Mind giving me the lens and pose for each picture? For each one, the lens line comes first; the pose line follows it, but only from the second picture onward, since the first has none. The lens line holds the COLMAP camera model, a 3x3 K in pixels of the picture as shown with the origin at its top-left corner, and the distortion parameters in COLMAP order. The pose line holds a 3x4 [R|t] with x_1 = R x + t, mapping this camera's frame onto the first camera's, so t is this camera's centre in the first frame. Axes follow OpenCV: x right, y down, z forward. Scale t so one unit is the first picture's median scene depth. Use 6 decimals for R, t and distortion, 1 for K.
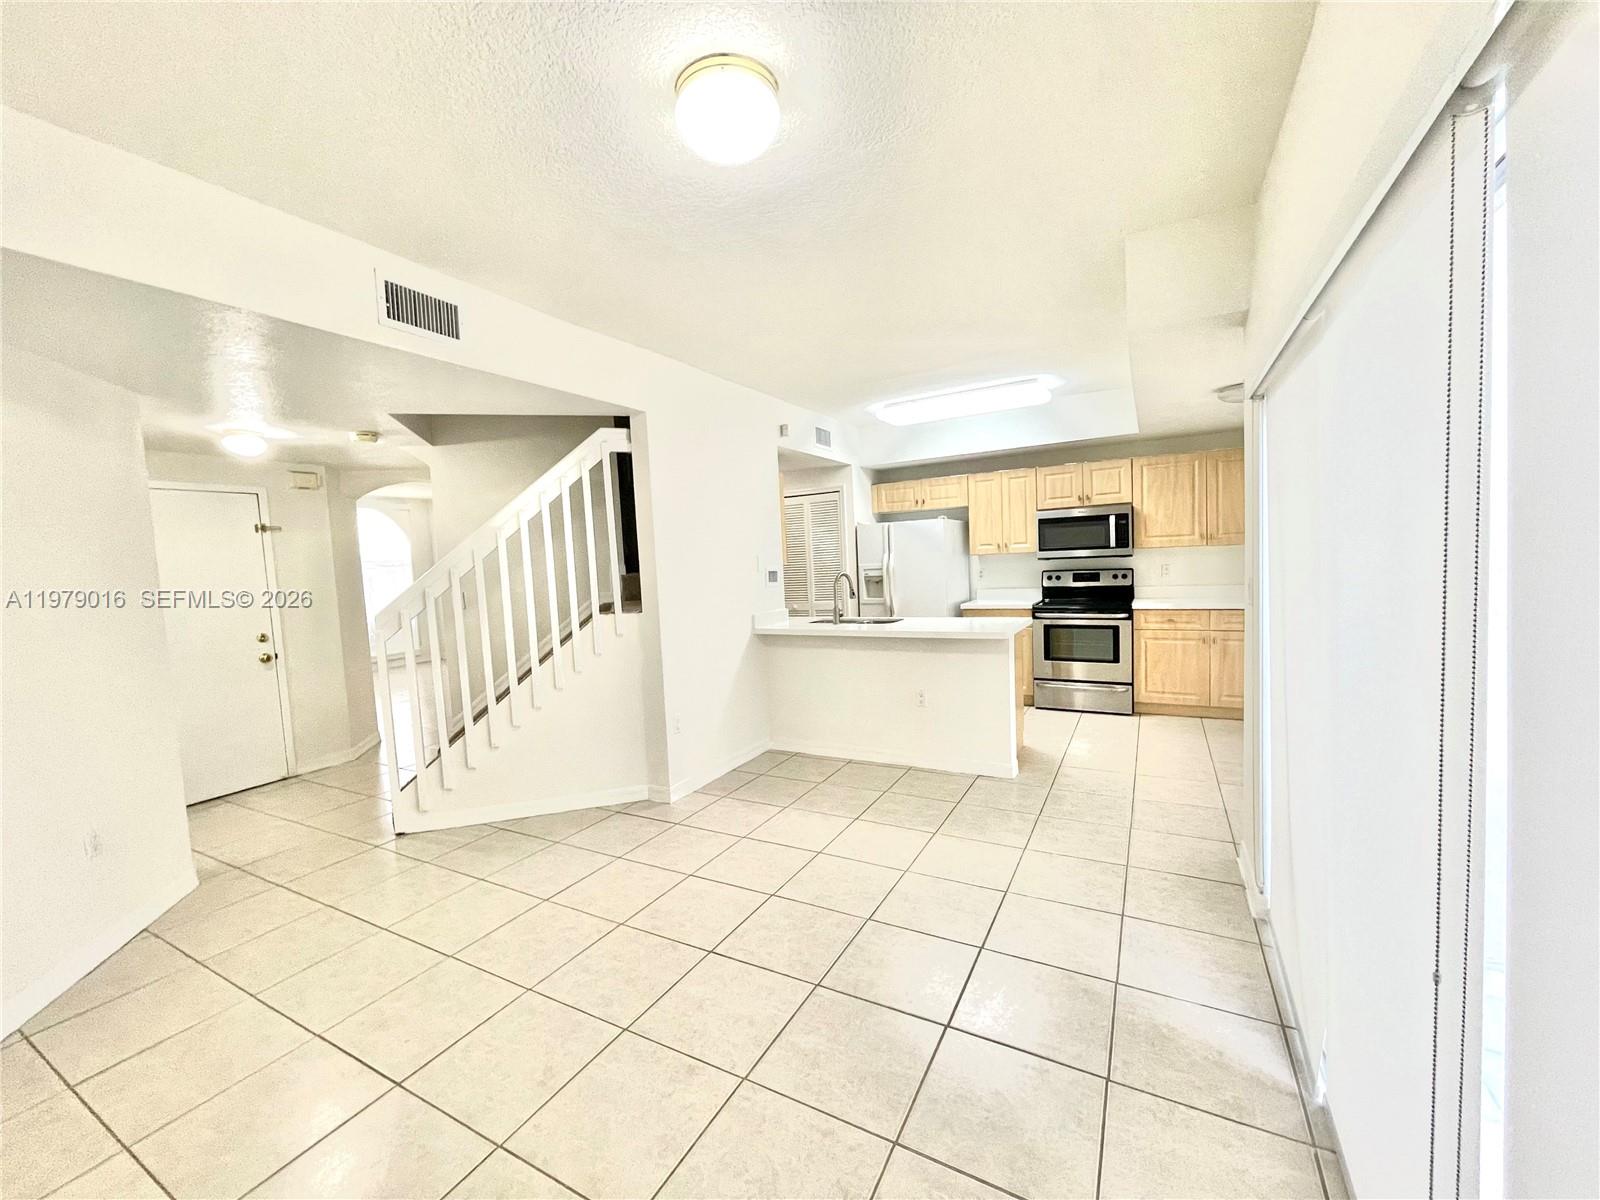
lens RADIAL K [[649.4, 0, 799.1], [0, 649.4, 603.7], [0, 0, 1]] dist [-0.008003, -0.000017]
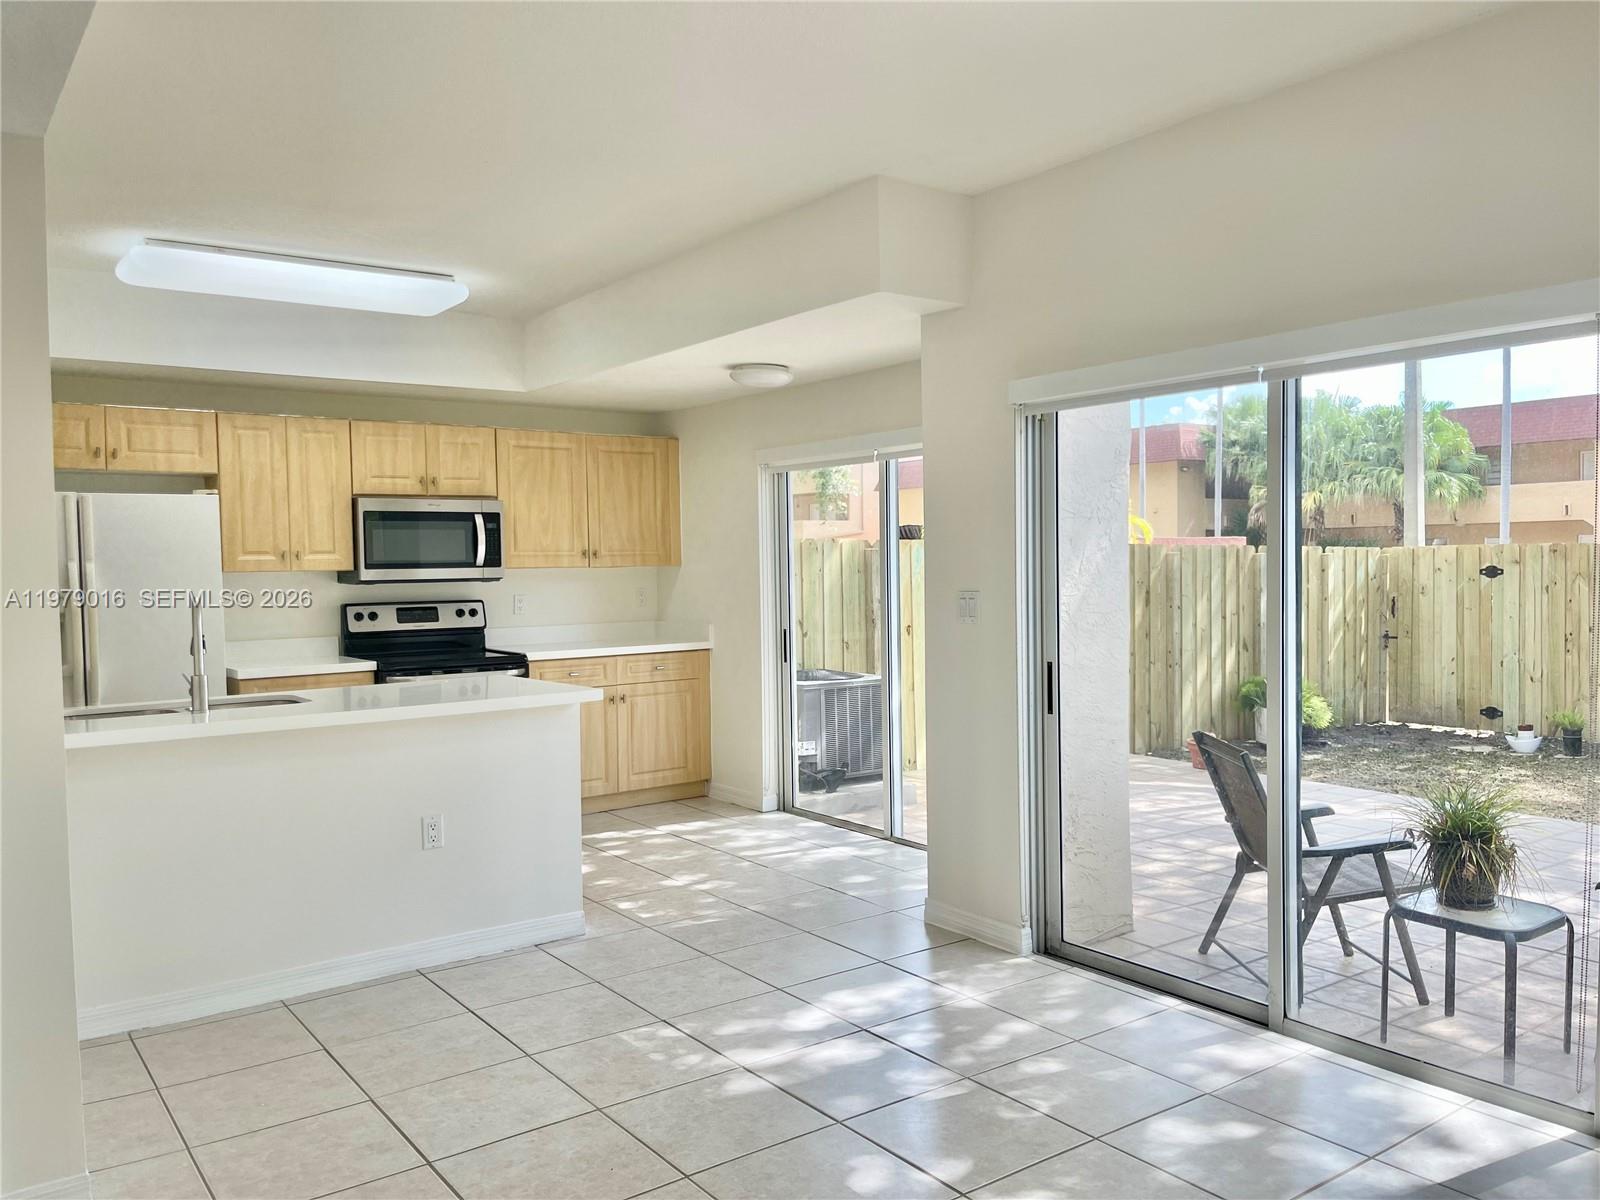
lens RADIAL K [[1214.1, 0, 807.8], [0, 1214.1, 606.0], [0, 0, 1]] dist [0.068073, -0.090977]
pose [[0.407848, 0.005161, 0.913035, -0.465413], [0.057829, 0.997830, -0.031472, 0.007905], [-0.911216, 0.065636, 0.406665, 0.235258]]
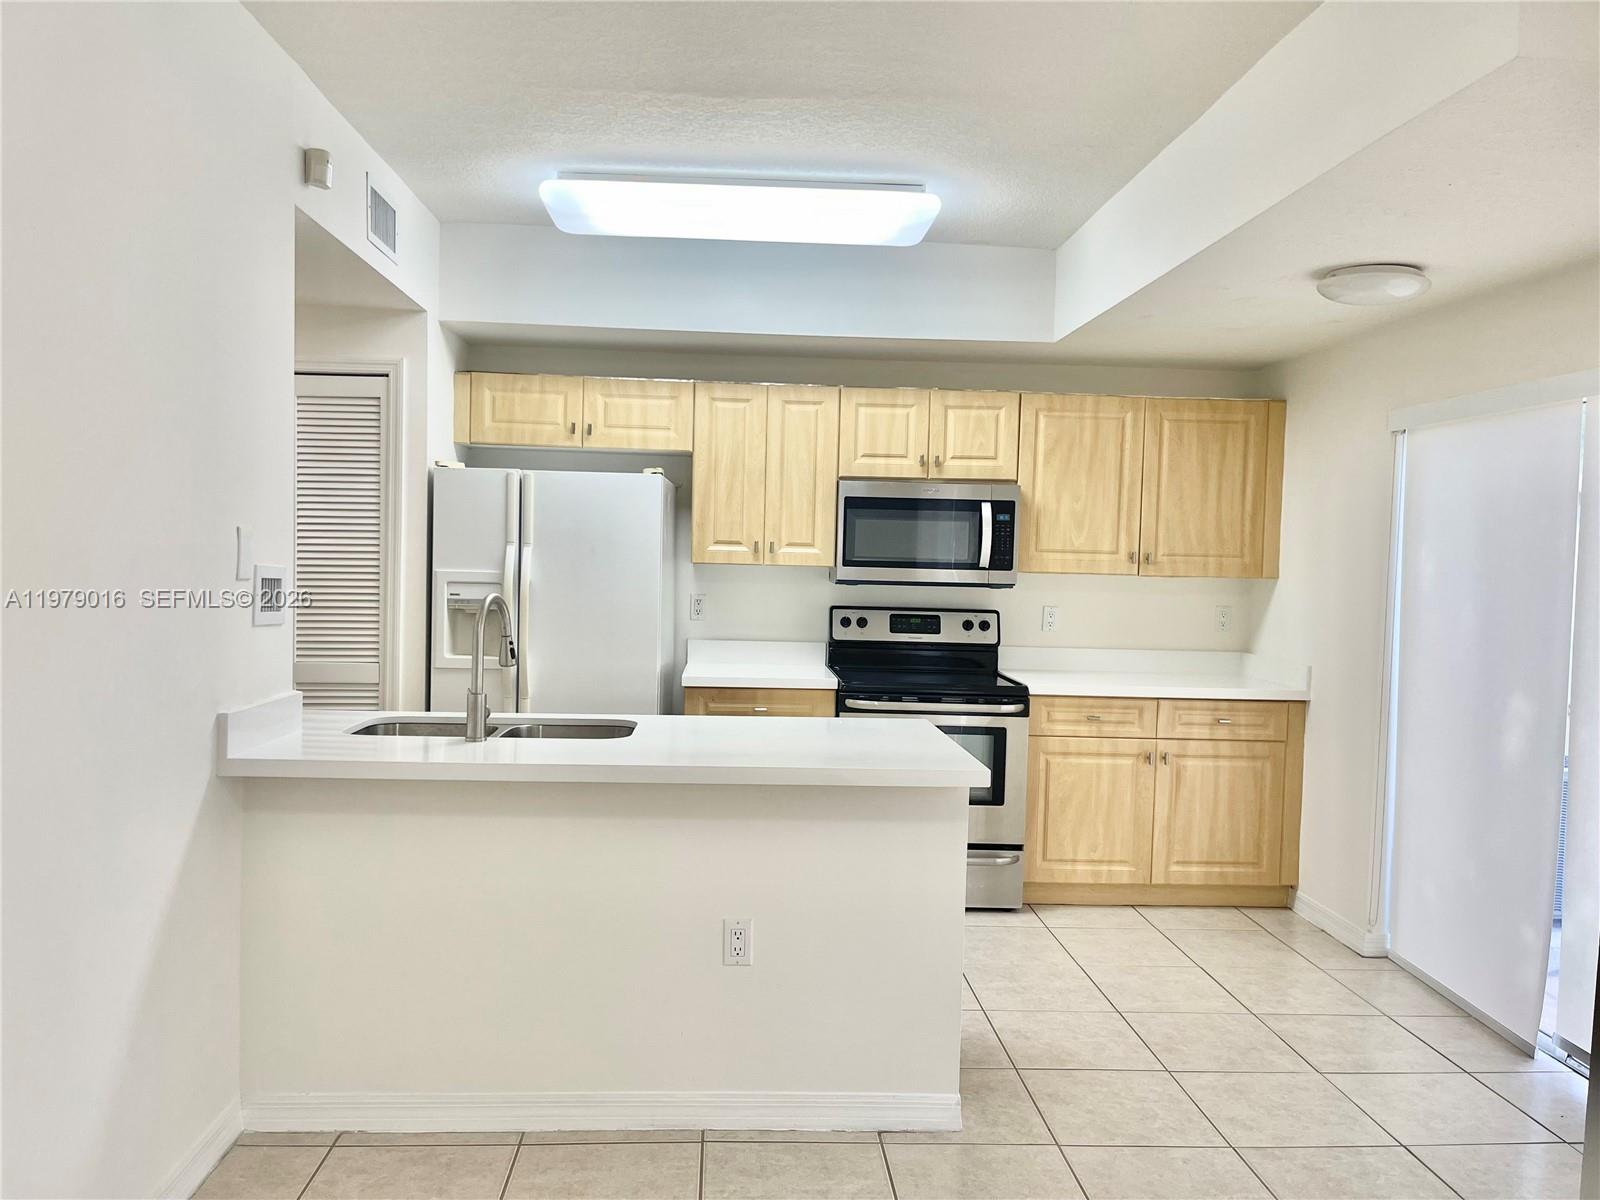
lens RADIAL K [[1214.1, 0, 798.3], [0, 1214.1, 607.0], [0, 0, 1]] dist [0.068073, -0.090977]
pose [[0.842517, 0.044504, 0.536828, -0.132959], [-0.029886, 0.998908, -0.035907, -0.019274], [-0.537840, 0.014208, 0.842927, 0.295926]]
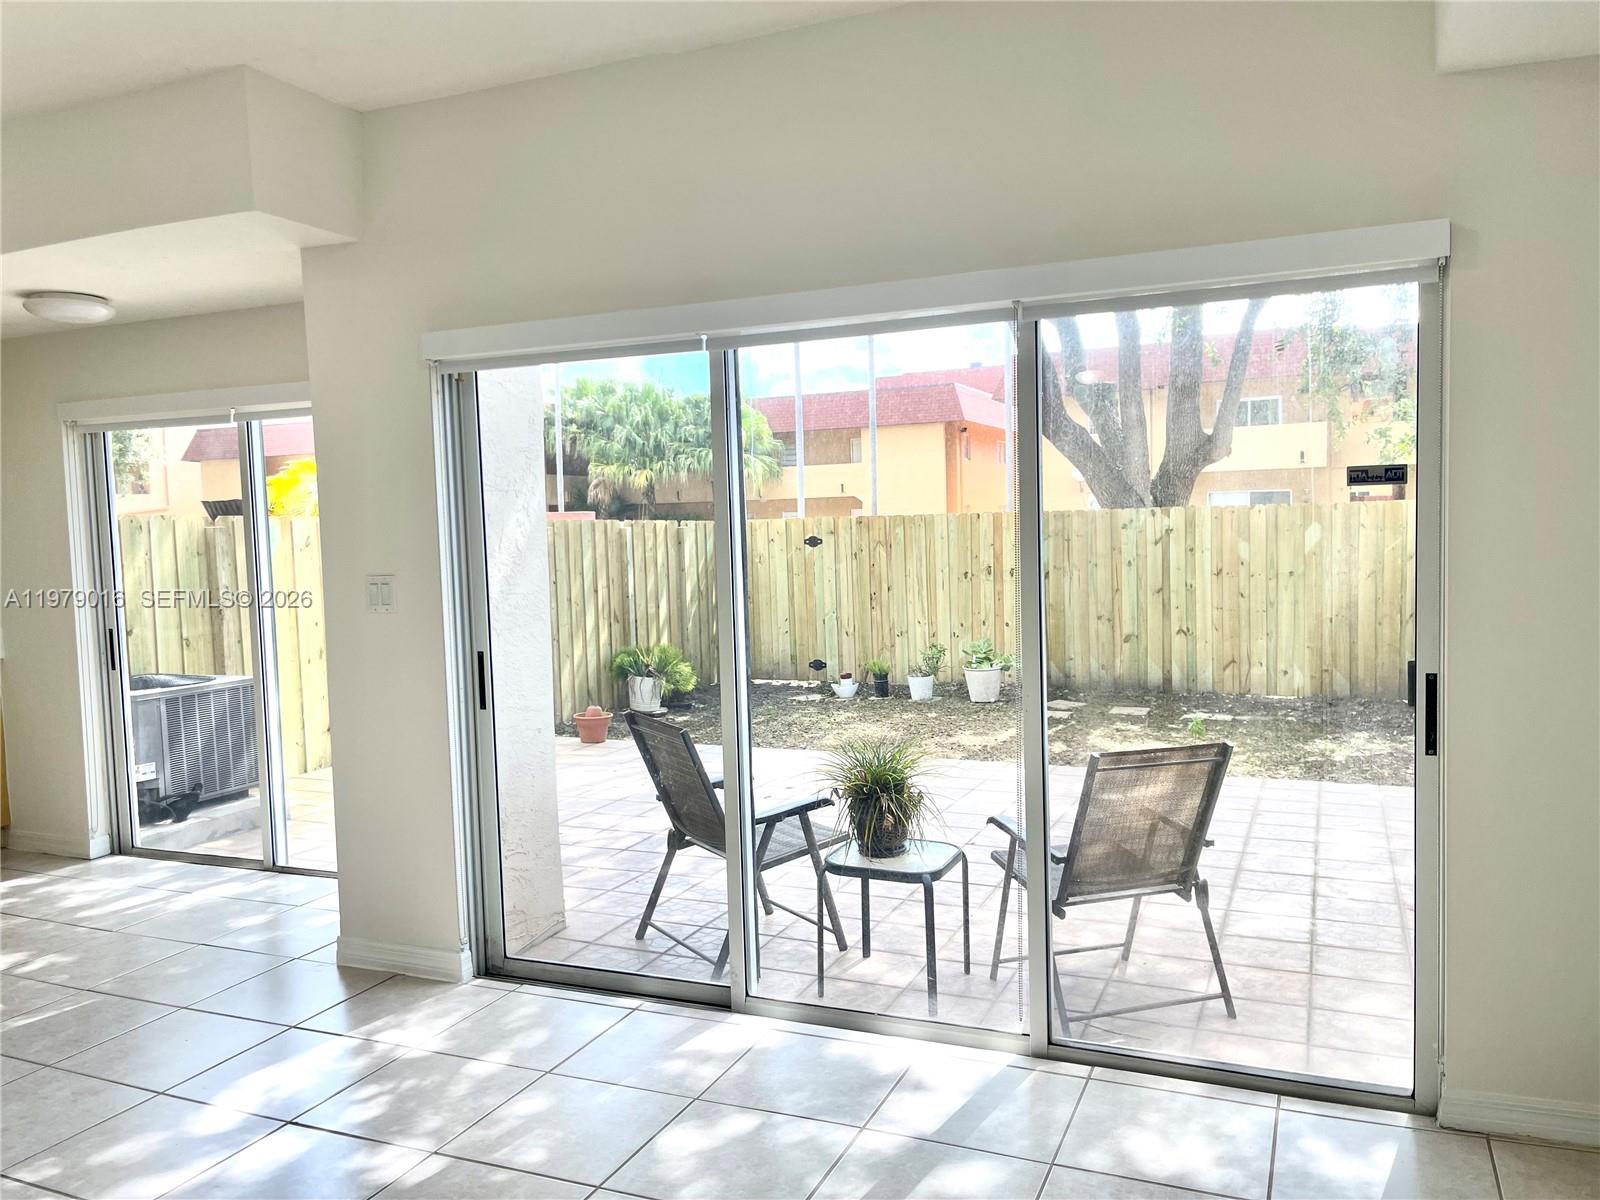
lens RADIAL K [[1214.1, 0, 809.4], [0, 1214.1, 598.5], [0, 0, 1]] dist [0.068073, -0.090977]
pose [[-0.104568, -0.014474, 0.994412, -0.404307], [0.101051, 0.994565, 0.025103, -0.000971], [-0.989371, 0.103111, -0.102537, 0.297255]]
